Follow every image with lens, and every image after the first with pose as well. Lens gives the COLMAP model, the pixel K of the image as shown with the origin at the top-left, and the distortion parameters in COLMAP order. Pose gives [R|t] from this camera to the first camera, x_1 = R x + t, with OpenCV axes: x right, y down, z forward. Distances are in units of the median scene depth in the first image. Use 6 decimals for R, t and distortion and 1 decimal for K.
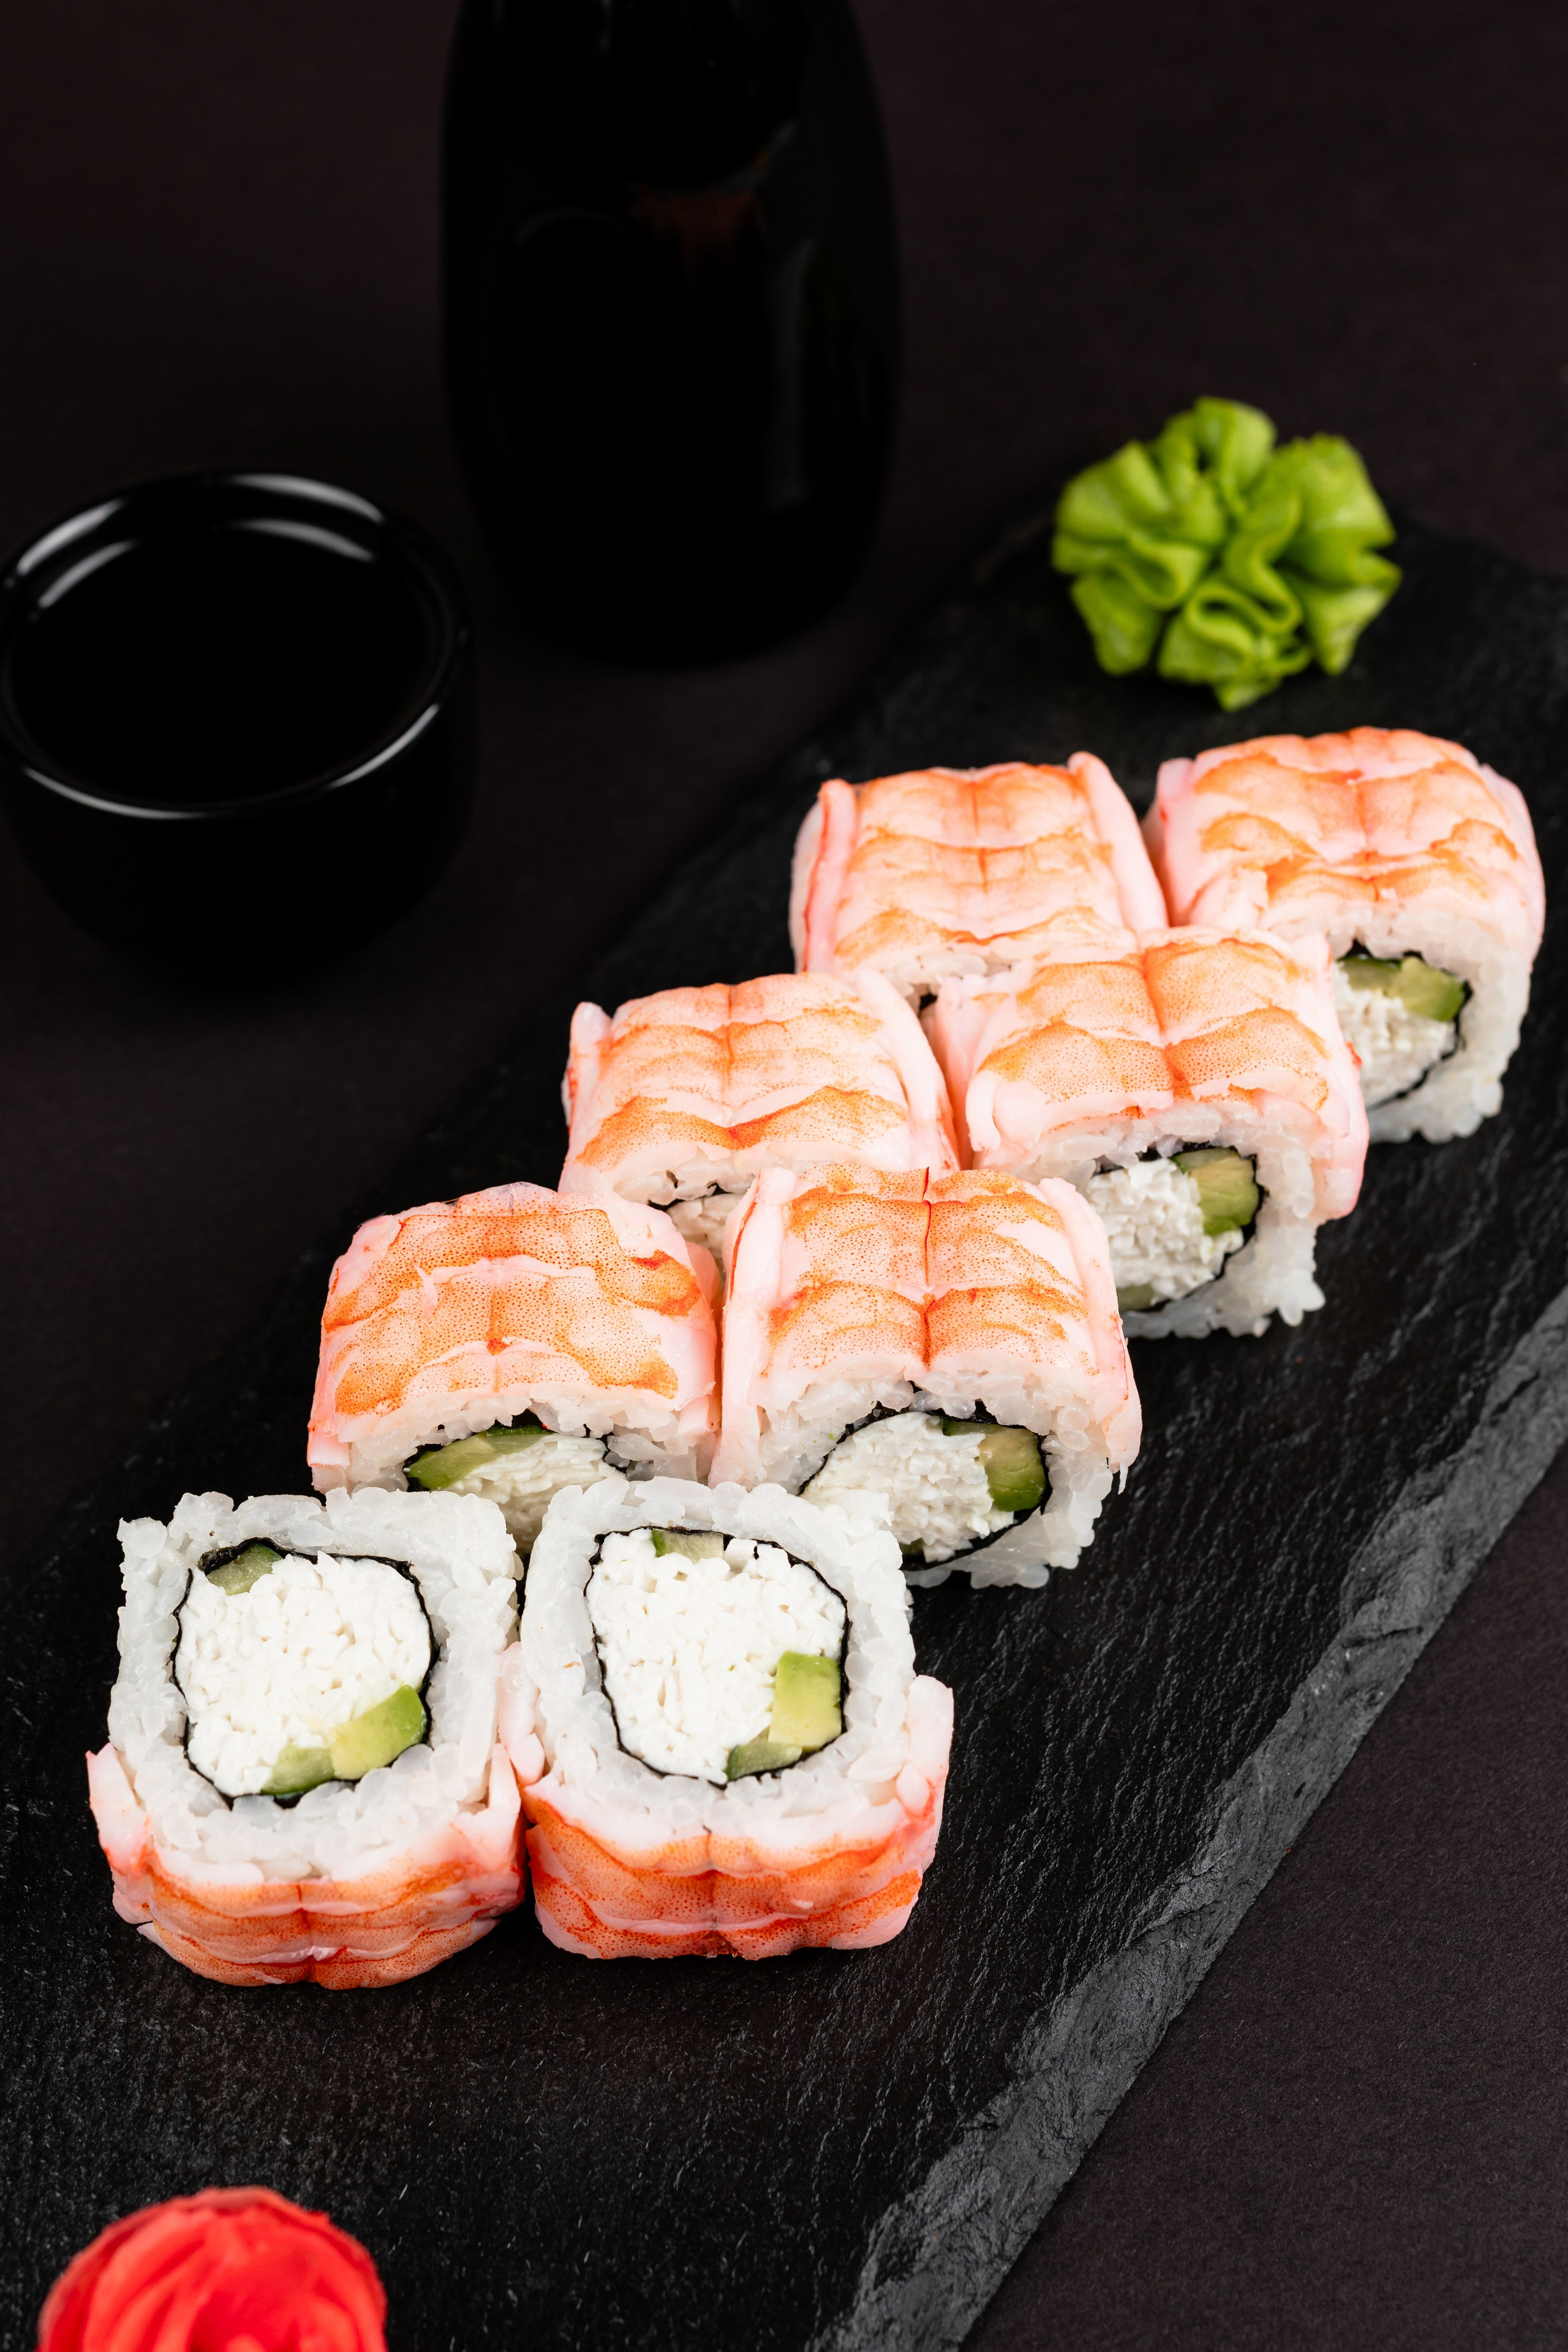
lens RADIAL K [[3512.9, 0, 786.2], [0, 3512.9, 1234.5], [0, 0, 1]] dist [0.143737, 0.009729]
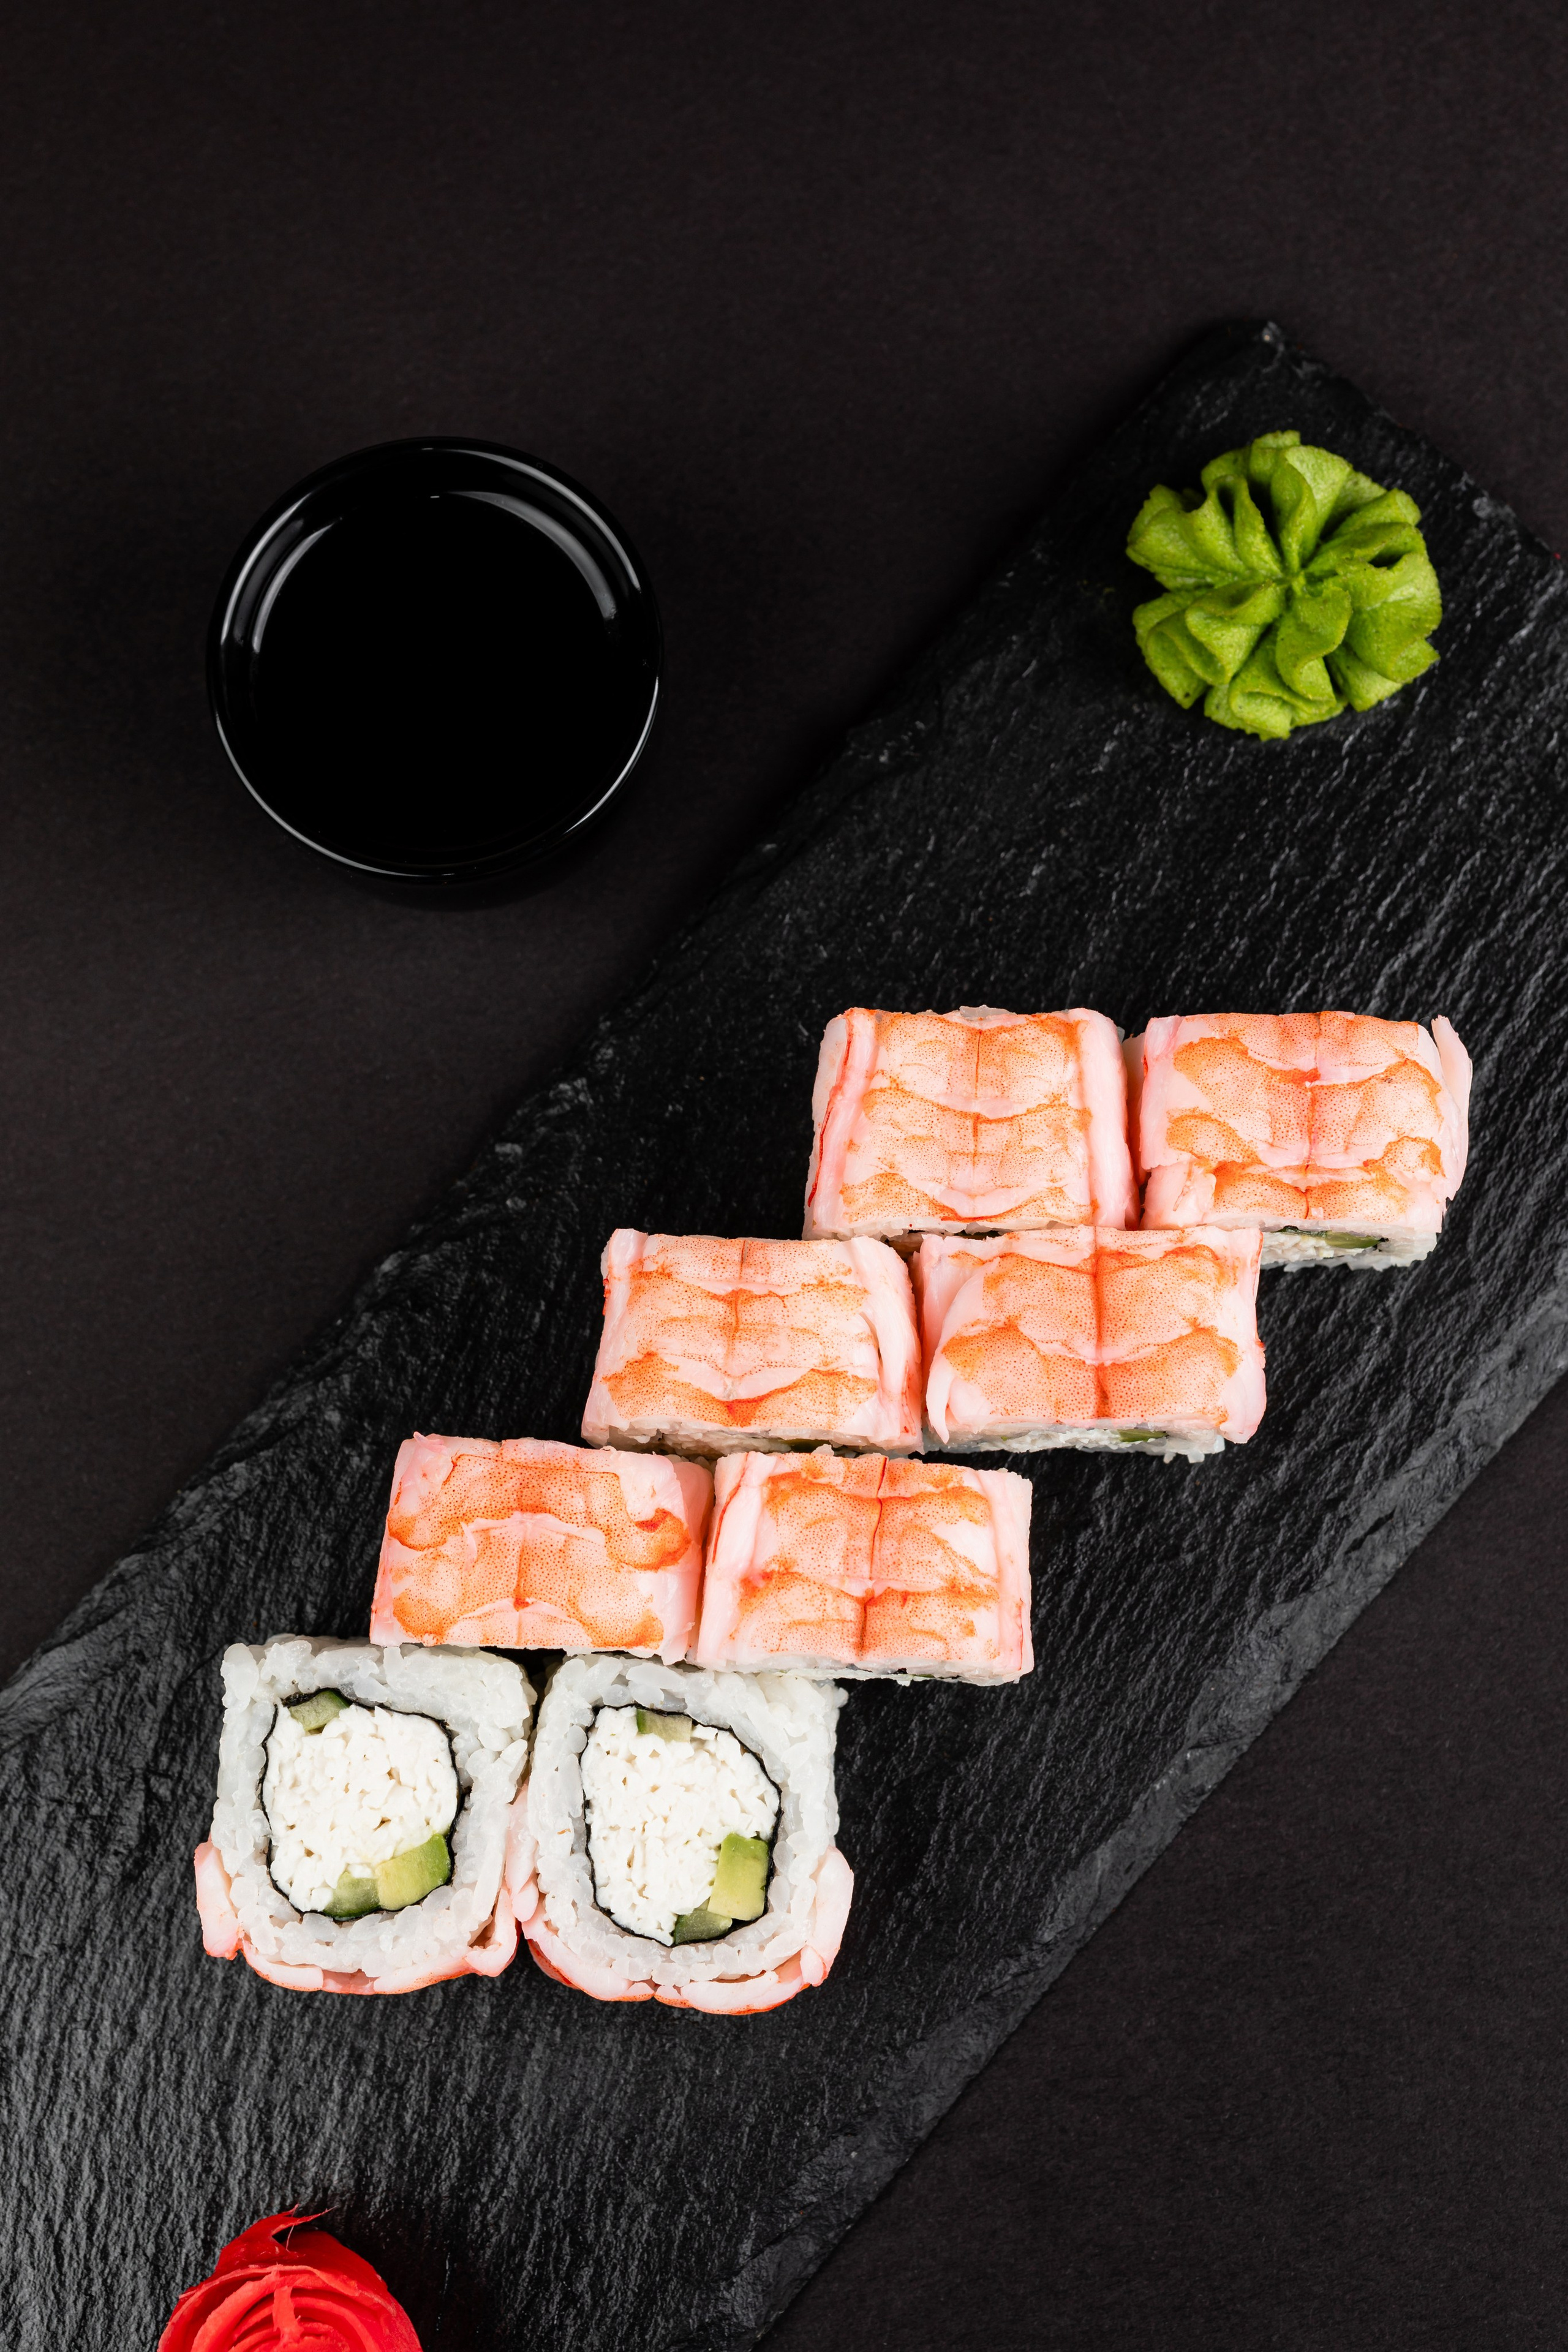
lens RADIAL K [[3780.4, 0, 792.9], [0, 3780.4, 1136.9], [0, 0, 1]] dist [0.145213, -0.027933]
pose [[0.994346, 0.105140, -0.014856, 0.016012], [-0.084897, 0.871216, 0.483503, -0.743865], [0.063778, -0.479508, 0.875217, -0.093988]]
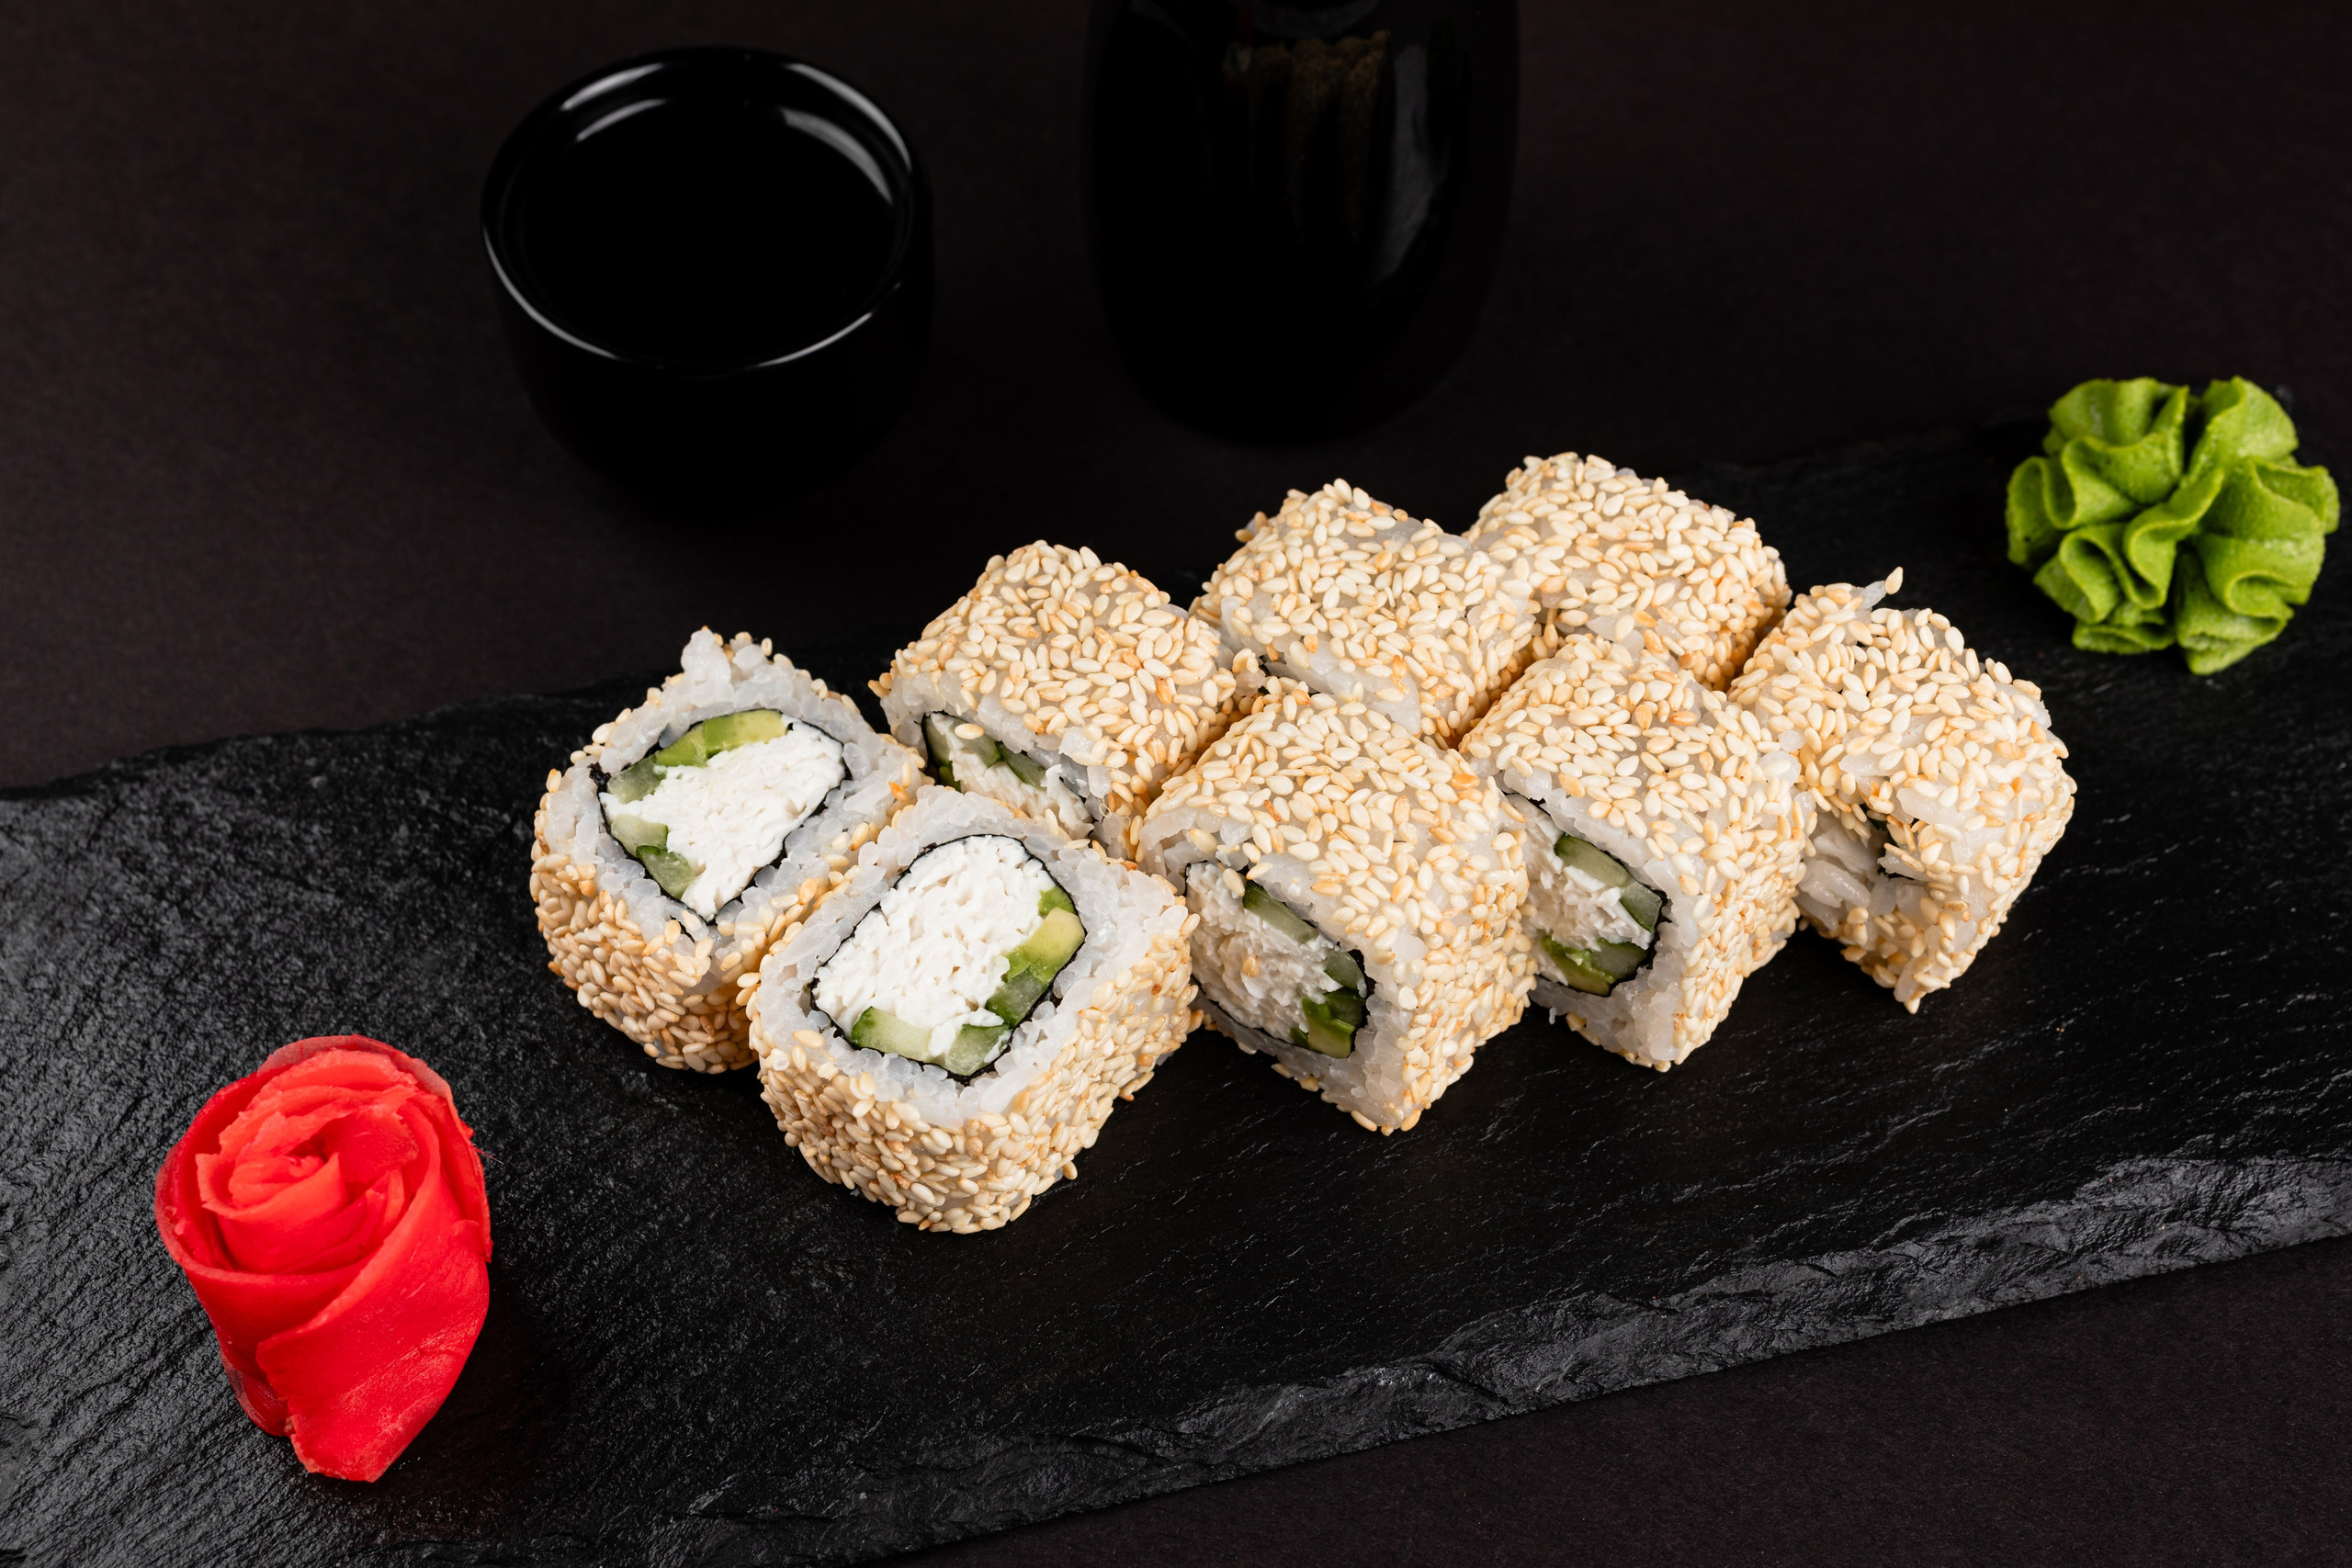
lens RADIAL K [[3602.5, 0, 1143.2], [0, 3602.5, 852.5], [0, 0, 1]] dist [0.135132, 0.081303]
pose [[0.751307, 0.556241, -0.355153, 0.418574], [-0.534711, 0.828485, 0.166423, -0.164733], [0.386810, 0.064869, 0.919875, -0.097156]]
